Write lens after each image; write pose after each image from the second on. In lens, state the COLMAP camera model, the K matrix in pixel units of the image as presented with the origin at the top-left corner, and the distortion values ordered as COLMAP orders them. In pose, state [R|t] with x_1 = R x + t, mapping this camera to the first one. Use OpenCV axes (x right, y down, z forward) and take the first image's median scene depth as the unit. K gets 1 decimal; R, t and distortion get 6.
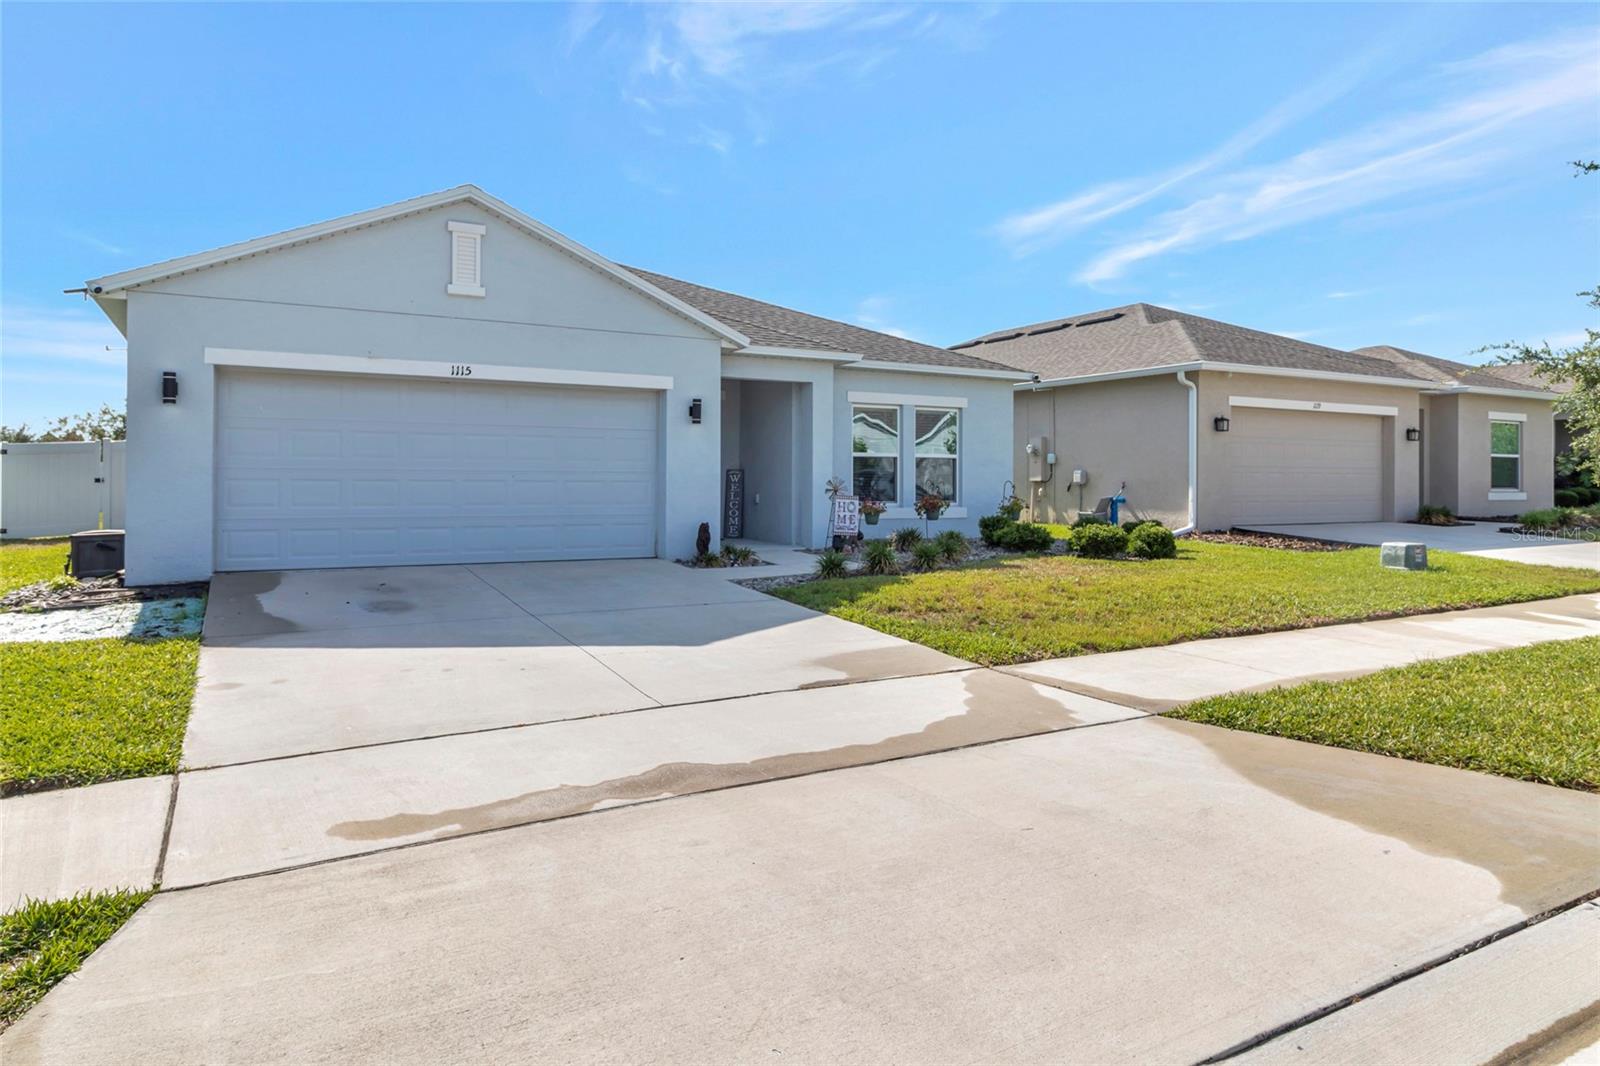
lens RADIAL K [[1014.0, 0, 788.7], [0, 1014.0, 481.0], [0, 0, 1]] dist [-0.007008, 0.001247]
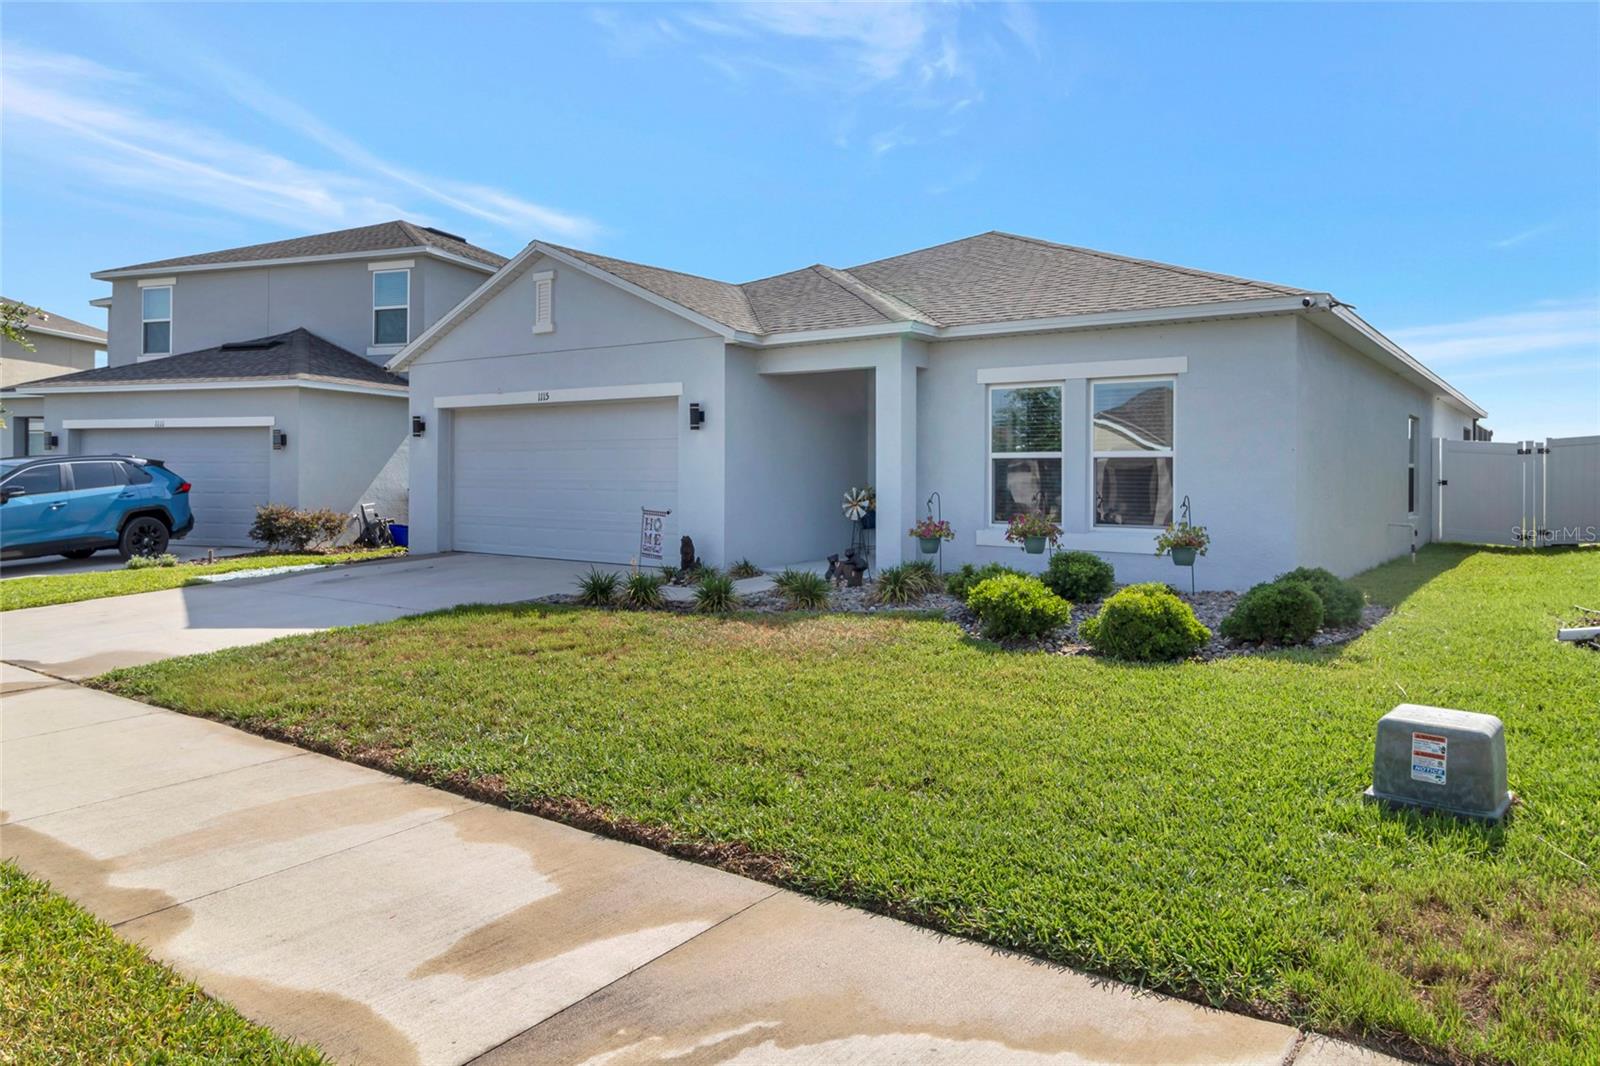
lens RADIAL K [[1014.0, 0, 788.7], [0, 1014.0, 481.0], [0, 0, 1]] dist [-0.007008, 0.001247]
pose [[0.431464, 0.001563, -0.902129, 0.775339], [-0.001885, 0.999998, 0.000831, -0.010057], [0.902128, 0.001342, 0.431466, 0.660515]]
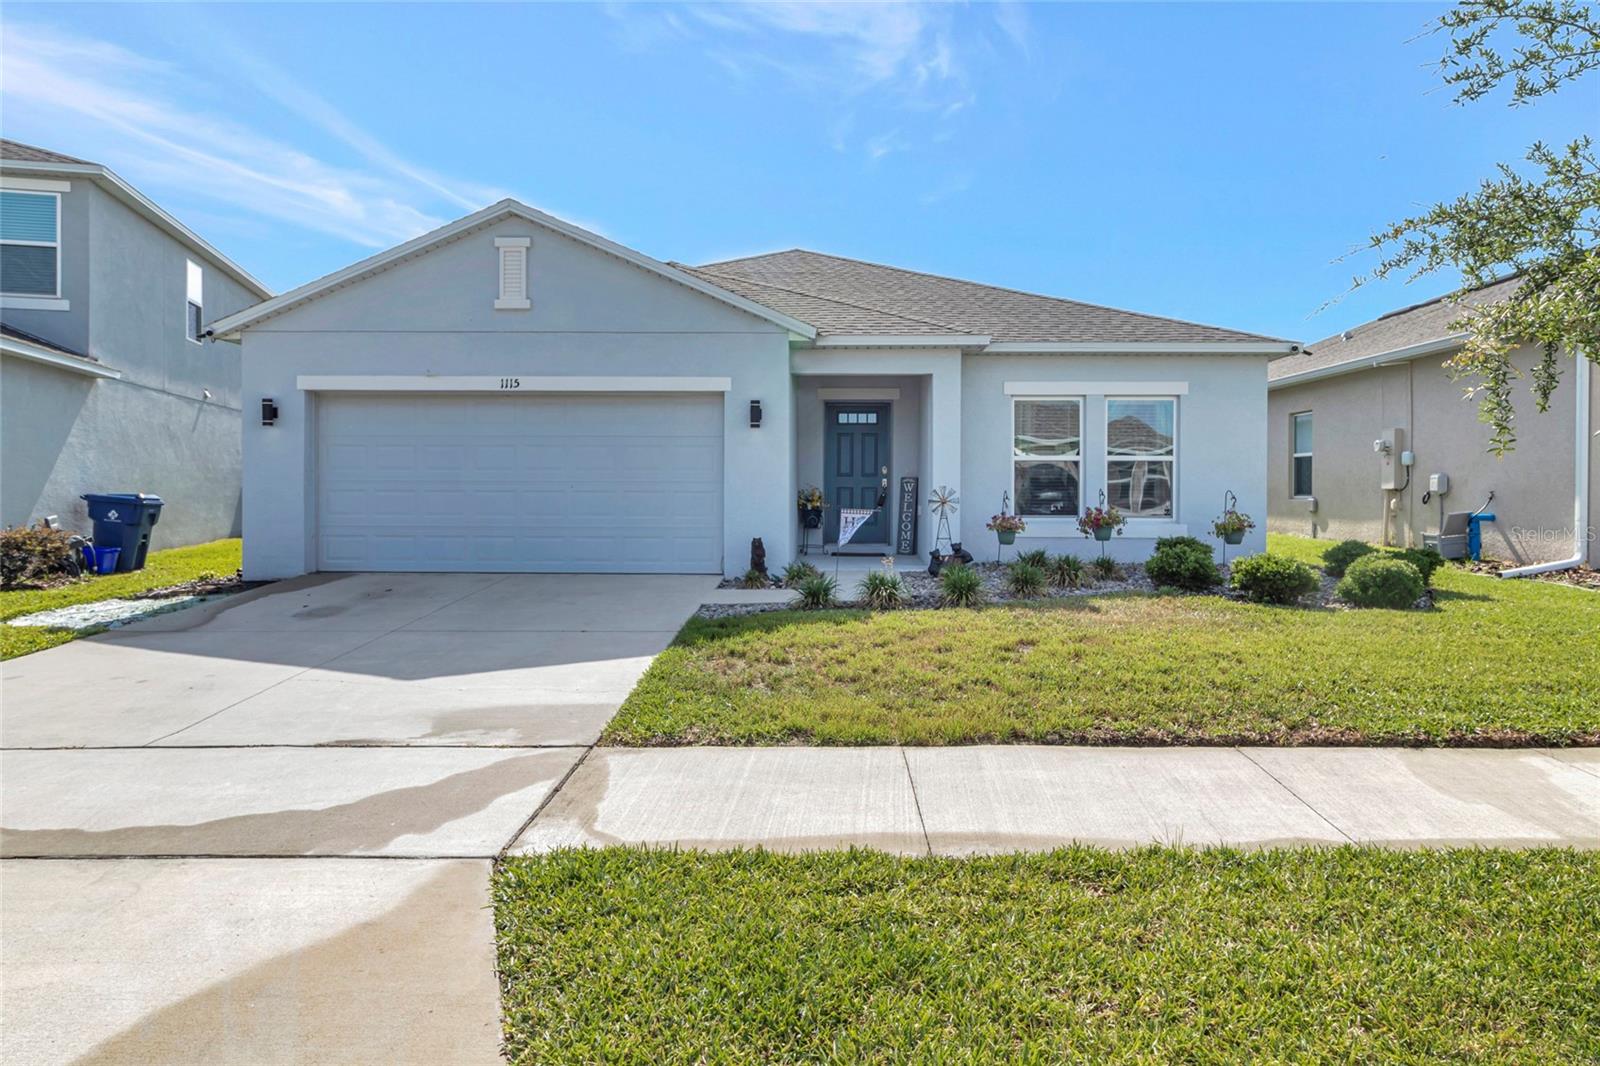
lens RADIAL K [[1014.0, 0, 788.7], [0, 1014.0, 481.0], [0, 0, 1]] dist [-0.007008, 0.001247]
pose [[0.863466, -0.005166, -0.504381, 0.379894], [0.002486, 0.999979, -0.005987, -0.003845], [0.504402, 0.003916, 0.863460, 0.234316]]
